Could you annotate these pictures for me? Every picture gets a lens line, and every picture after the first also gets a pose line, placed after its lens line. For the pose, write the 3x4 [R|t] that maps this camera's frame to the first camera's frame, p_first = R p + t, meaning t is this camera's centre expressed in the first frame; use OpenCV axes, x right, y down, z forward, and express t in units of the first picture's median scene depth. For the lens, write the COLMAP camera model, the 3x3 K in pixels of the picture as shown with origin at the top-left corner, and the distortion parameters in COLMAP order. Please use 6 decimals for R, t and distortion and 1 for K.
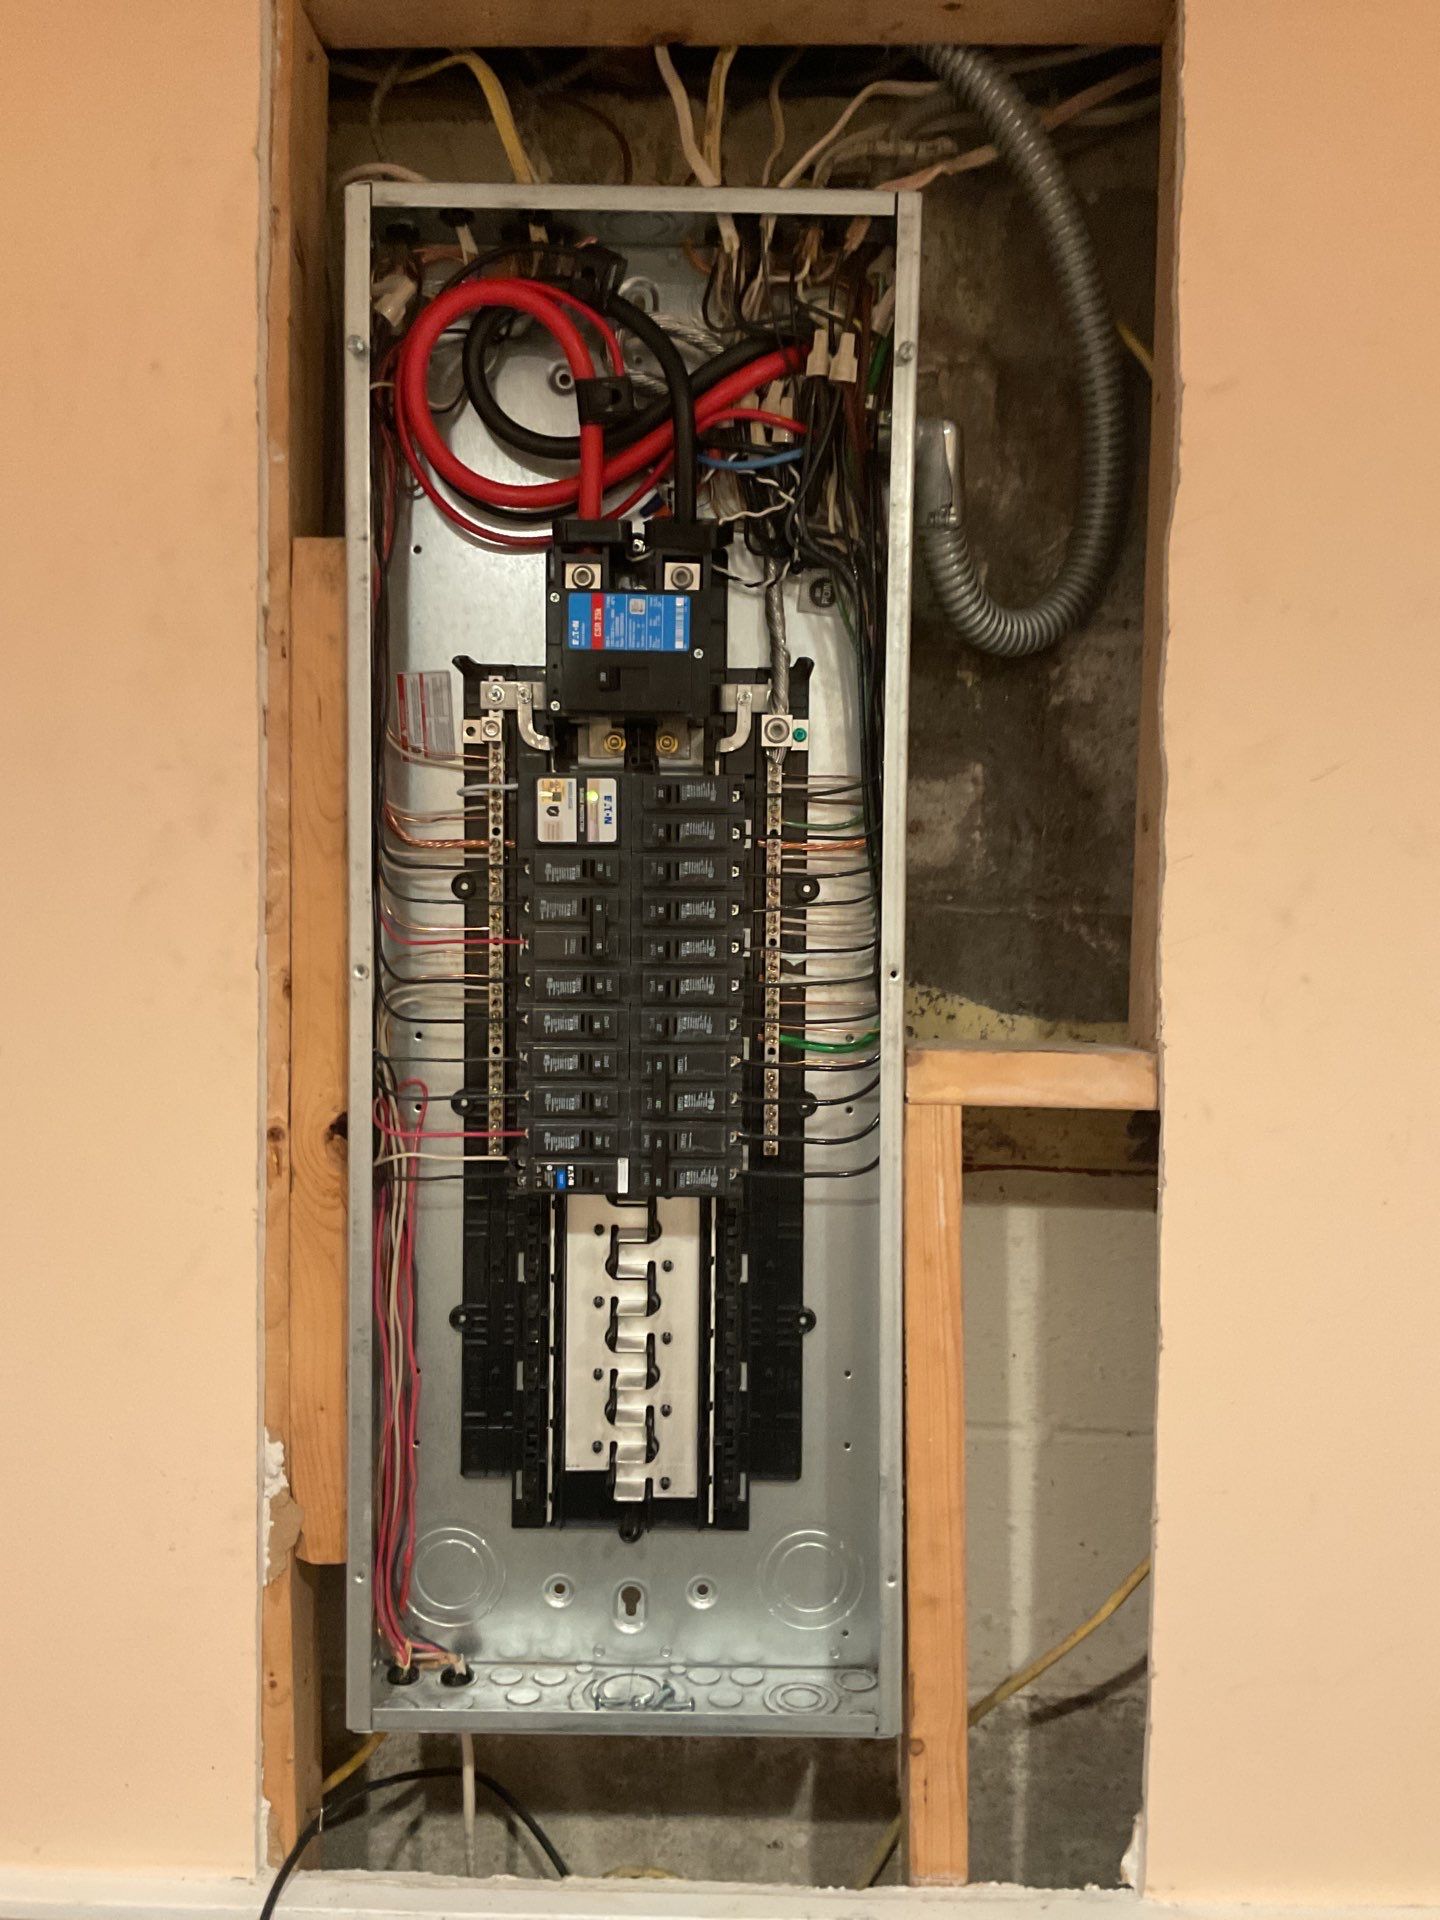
lens RADIAL K [[1584.5, 0, 712.4], [0, 1584.5, 952.3], [0, 0, 1]] dist [0.139721, -0.276510]
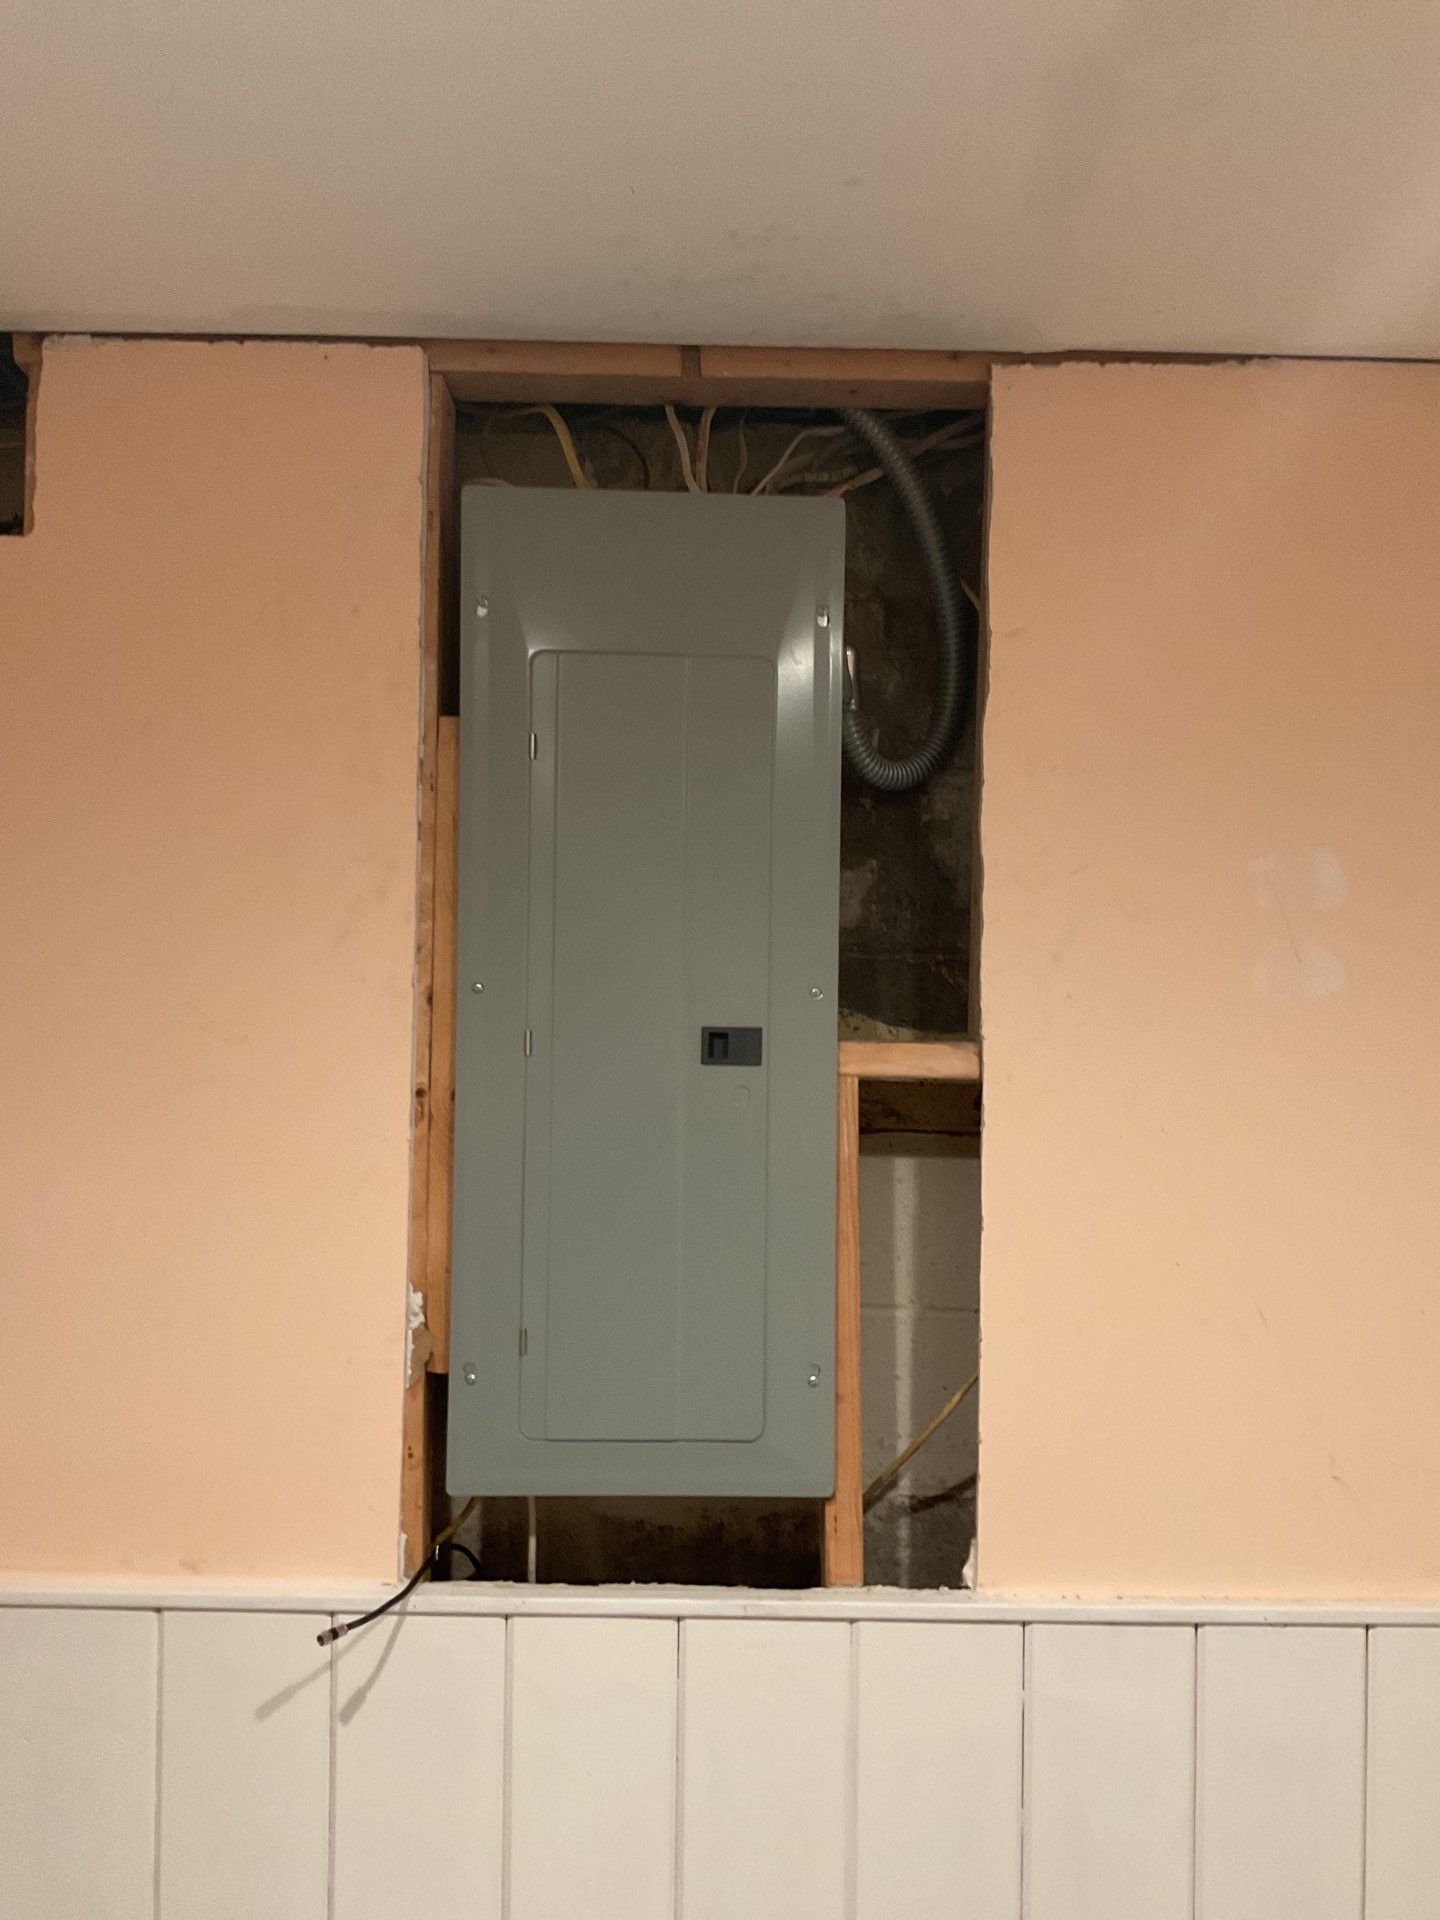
lens RADIAL K [[1584.5, 0, 712.4], [0, 1584.5, 952.3], [0, 0, 1]] dist [0.139721, -0.276510]
pose [[0.999483, 0.006488, 0.031486, -0.034581], [-0.004820, 0.998594, -0.052792, 0.052480], [-0.031784, 0.052613, 0.998109, -0.522064]]
